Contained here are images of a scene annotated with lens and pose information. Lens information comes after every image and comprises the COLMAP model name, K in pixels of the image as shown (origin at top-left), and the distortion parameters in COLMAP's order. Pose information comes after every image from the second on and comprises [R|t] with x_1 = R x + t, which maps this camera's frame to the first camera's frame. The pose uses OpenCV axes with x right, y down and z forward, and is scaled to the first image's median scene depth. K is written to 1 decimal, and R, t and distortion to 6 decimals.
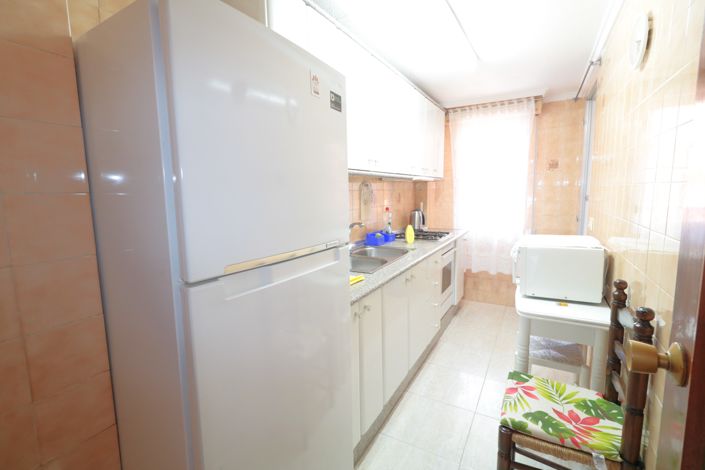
lens RADIAL K [[342.7, 0, 350.1], [0, 342.7, 235.1], [0, 0, 1]] dist [0.000373, -0.000732]
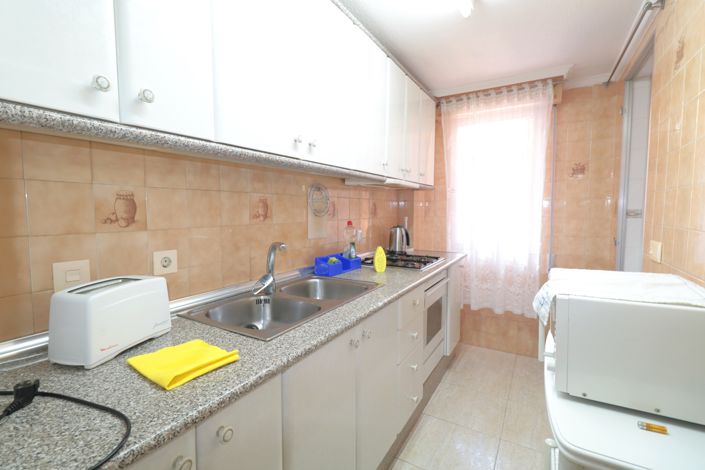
lens RADIAL K [[342.7, 0, 350.1], [0, 342.7, 235.1], [0, 0, 1]] dist [0.000373, -0.000732]
pose [[0.999829, 0.015462, -0.010104, 0.101500], [-0.015974, 0.998483, -0.052699, -0.012892], [0.009274, 0.052851, 0.998559, 0.251967]]
